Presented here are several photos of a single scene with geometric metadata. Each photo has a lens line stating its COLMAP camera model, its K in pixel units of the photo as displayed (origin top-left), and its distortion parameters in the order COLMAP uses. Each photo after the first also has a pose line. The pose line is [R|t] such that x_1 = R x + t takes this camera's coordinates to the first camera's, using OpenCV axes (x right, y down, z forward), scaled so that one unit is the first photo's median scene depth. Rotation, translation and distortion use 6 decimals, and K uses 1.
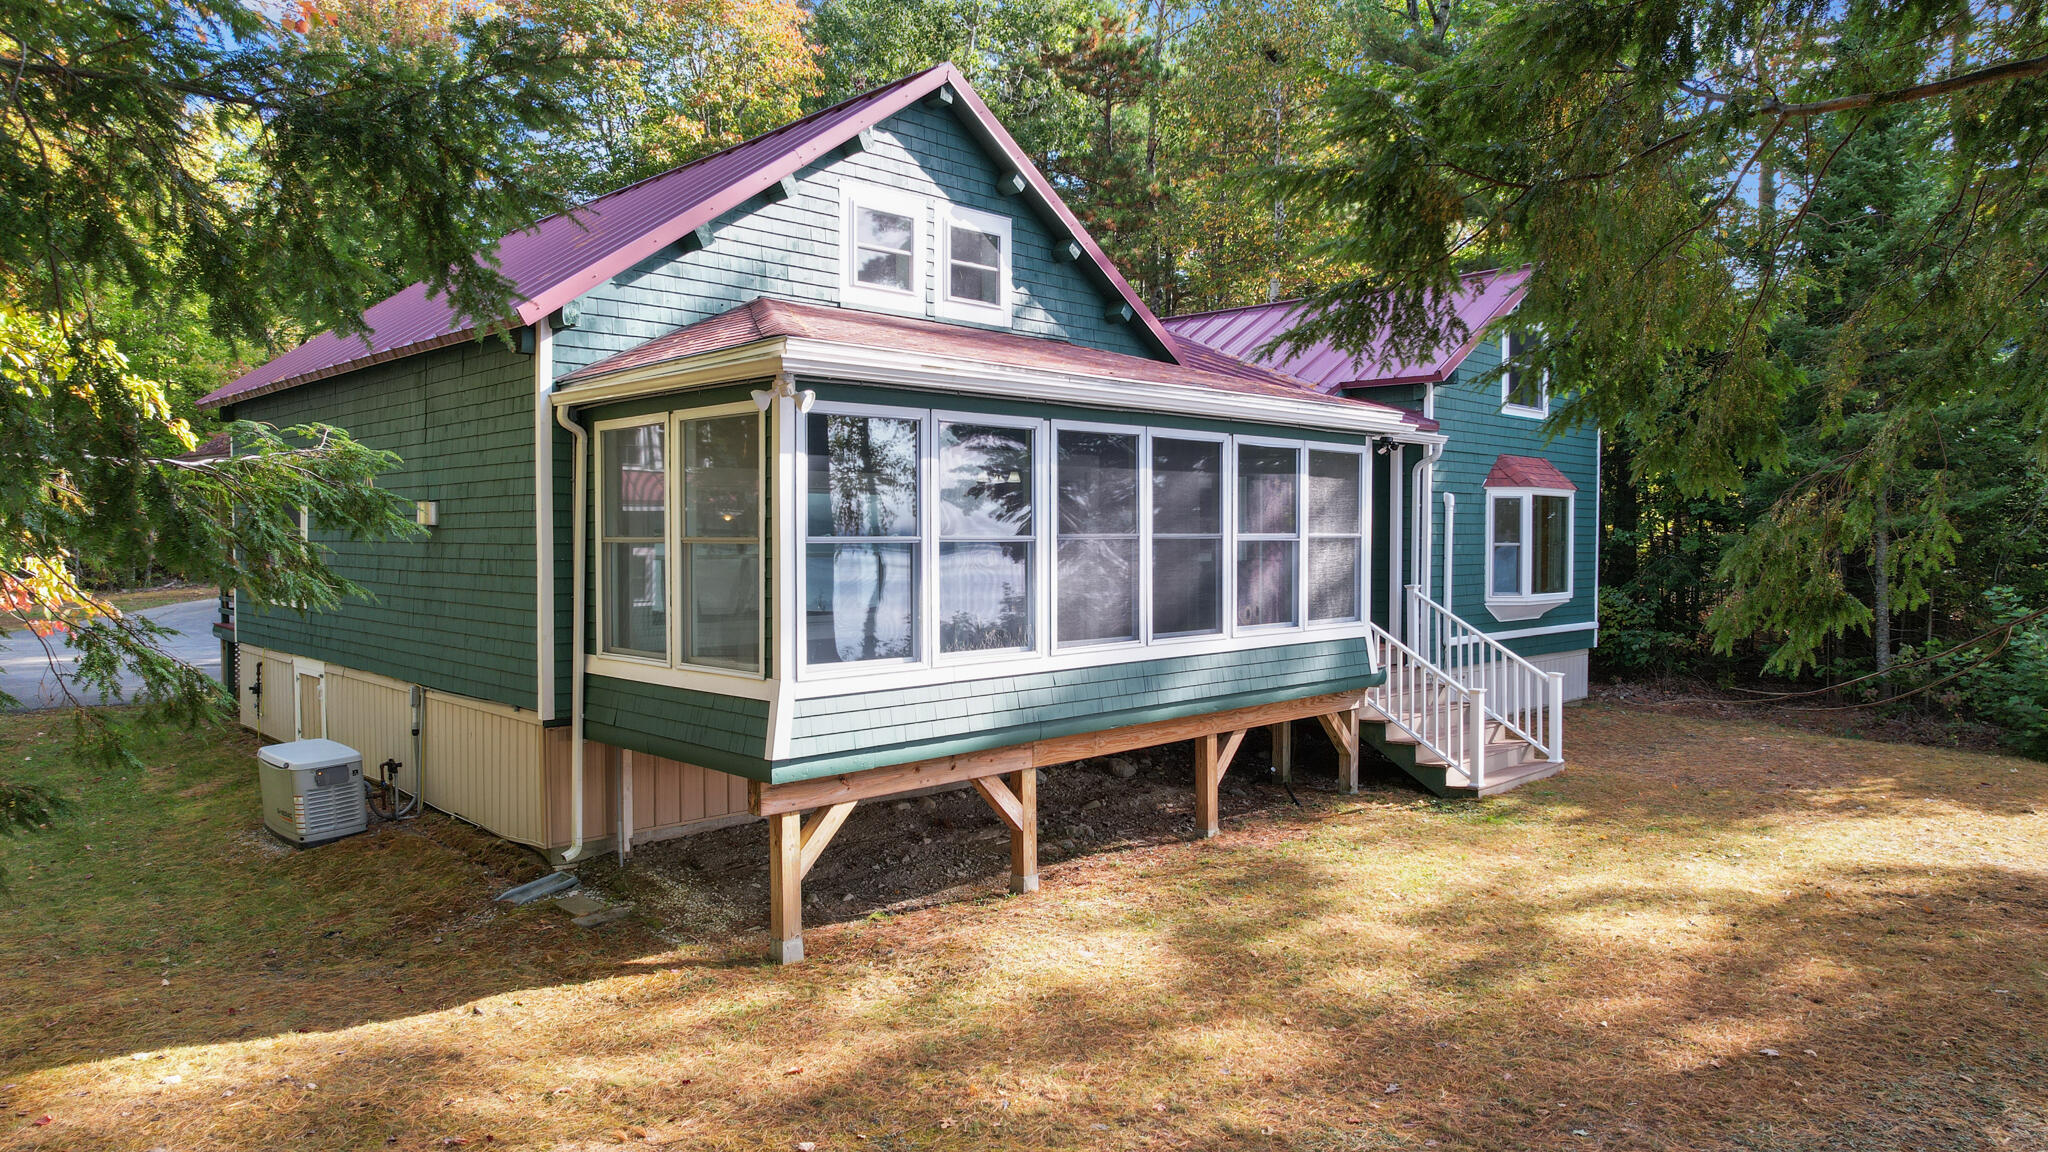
lens RADIAL K [[1314.9, 0, 1036.4], [0, 1314.9, 577.1], [0, 0, 1]] dist [-0.076335, 0.070597]
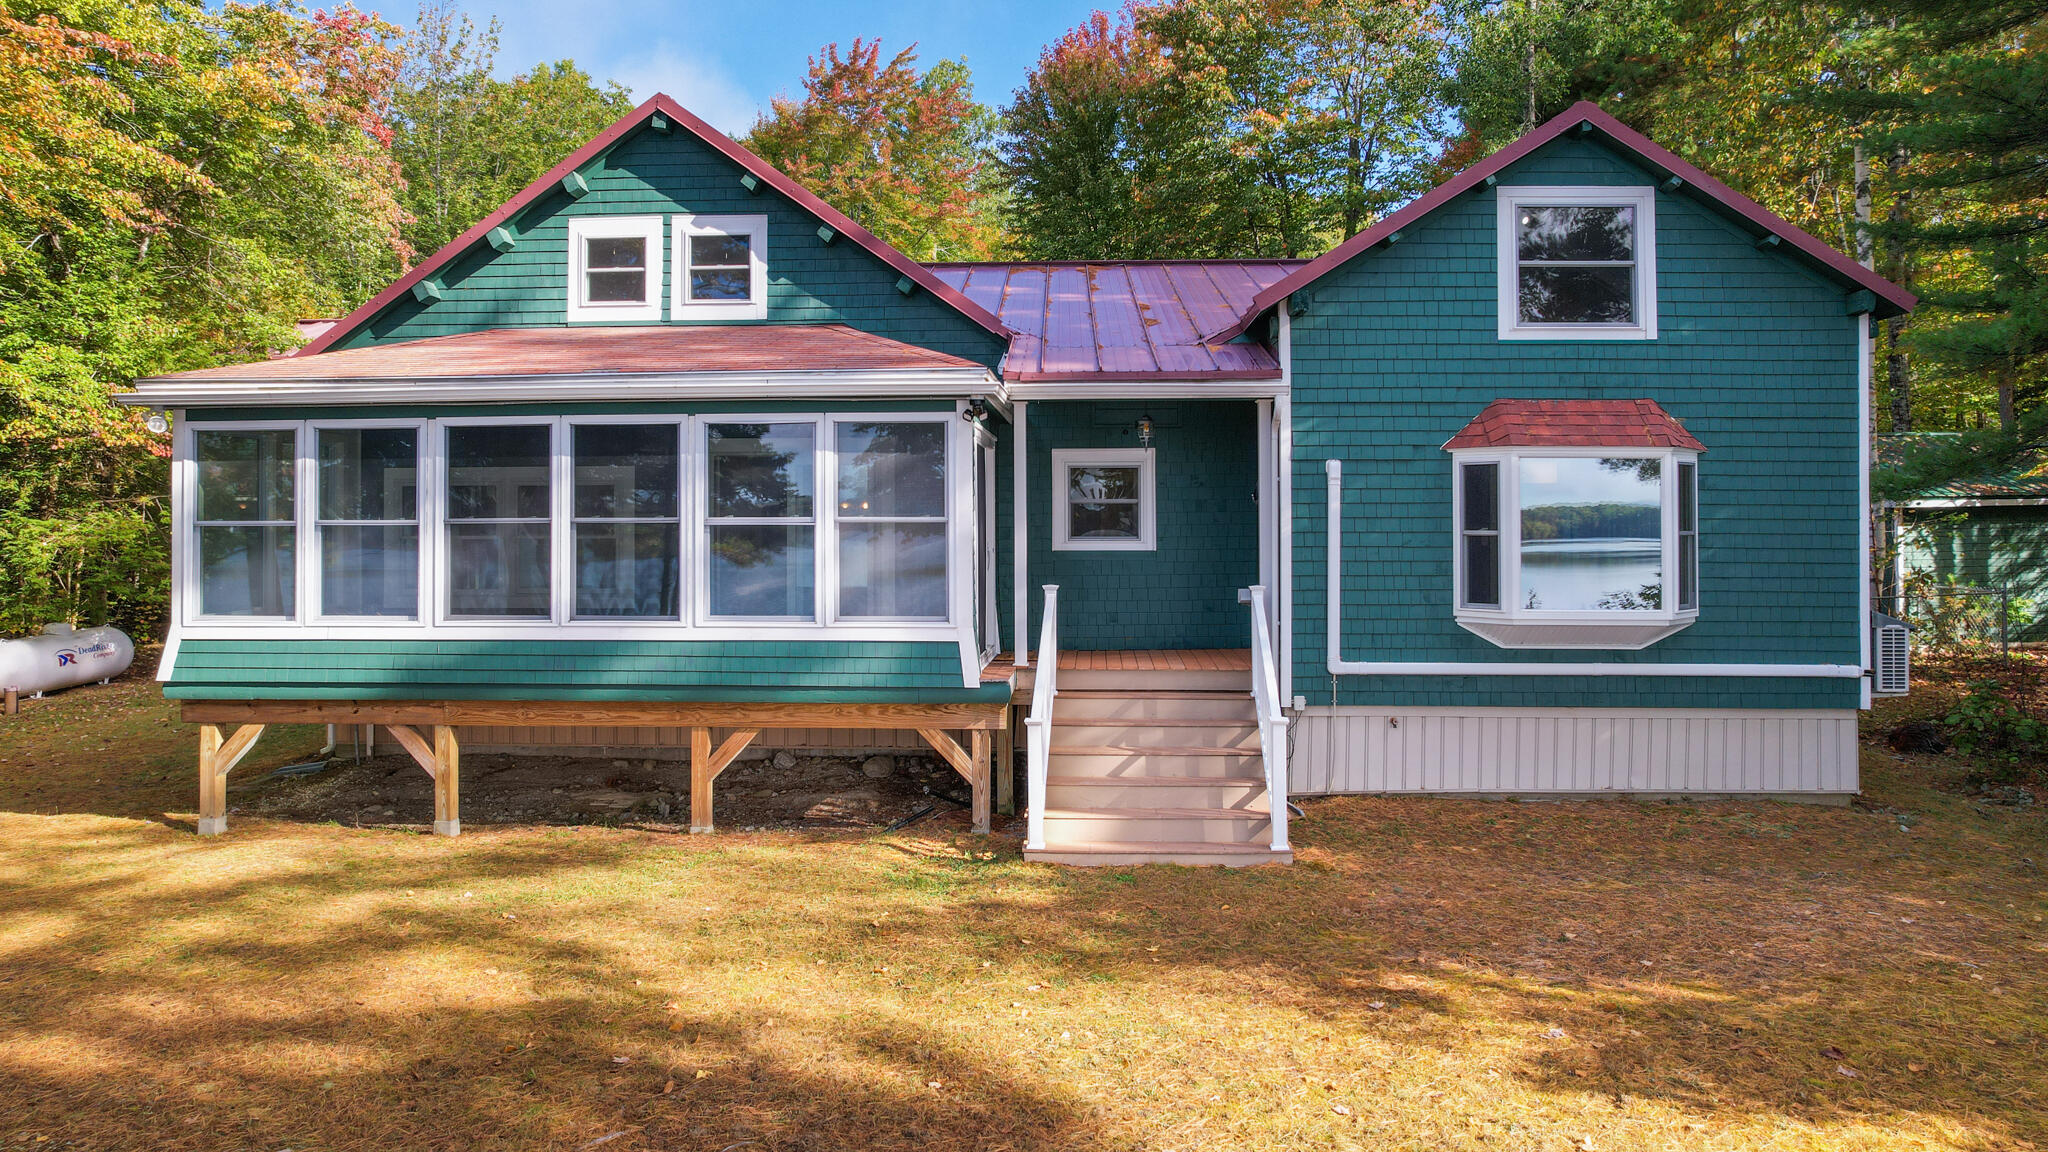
lens RADIAL K [[1329.2, 0, 1023.9], [0, 1329.2, 492.1], [0, 0, 1]] dist [-0.038724, 0.000543]
pose [[0.674124, -0.014071, -0.738484, 0.944836], [-0.022871, 0.998941, -0.039912, -0.017030], [0.738264, 0.043795, 0.673089, 0.475880]]
